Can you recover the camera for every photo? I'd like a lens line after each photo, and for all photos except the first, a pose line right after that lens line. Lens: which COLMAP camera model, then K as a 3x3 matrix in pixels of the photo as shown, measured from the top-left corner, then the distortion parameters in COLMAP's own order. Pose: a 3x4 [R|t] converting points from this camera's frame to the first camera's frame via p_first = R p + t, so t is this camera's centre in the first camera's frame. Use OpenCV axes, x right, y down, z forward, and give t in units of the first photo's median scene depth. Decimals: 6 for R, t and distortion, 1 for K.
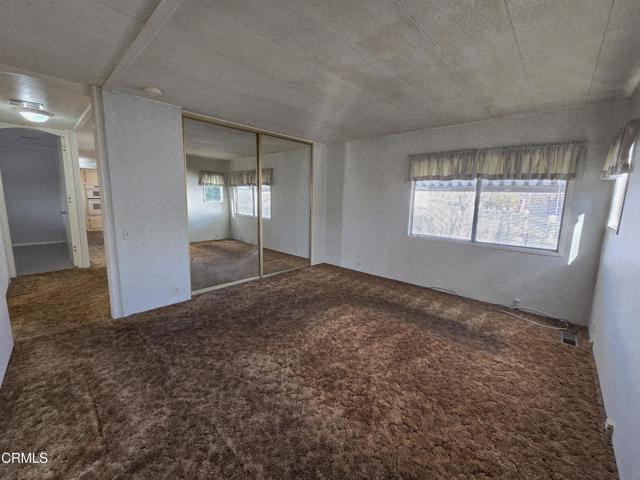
lens RADIAL K [[262.3, 0, 314.7], [0, 262.3, 237.0], [0, 0, 1]] dist [-0.003681, 0.000531]
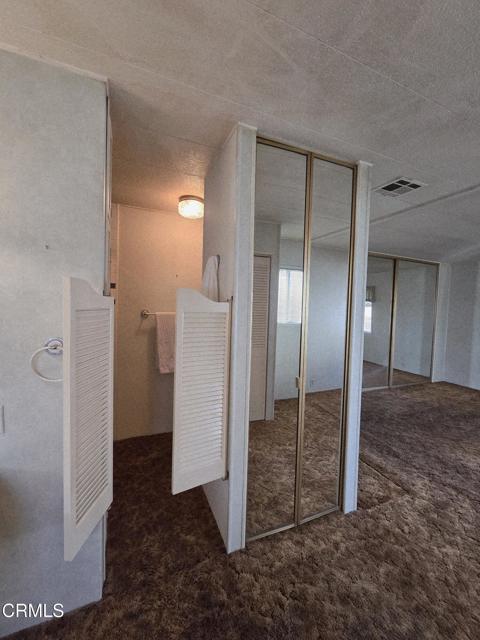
lens RADIAL K [[262.3, 0, 243.7], [0, 262.3, 320.6], [0, 0, 1]] dist [-0.003681, 0.000531]
pose [[0.920842, 0.037949, -0.388084, -0.372086], [-0.078447, 0.992934, -0.089043, 0.024792], [0.381962, 0.112439, 0.917312, -0.272336]]
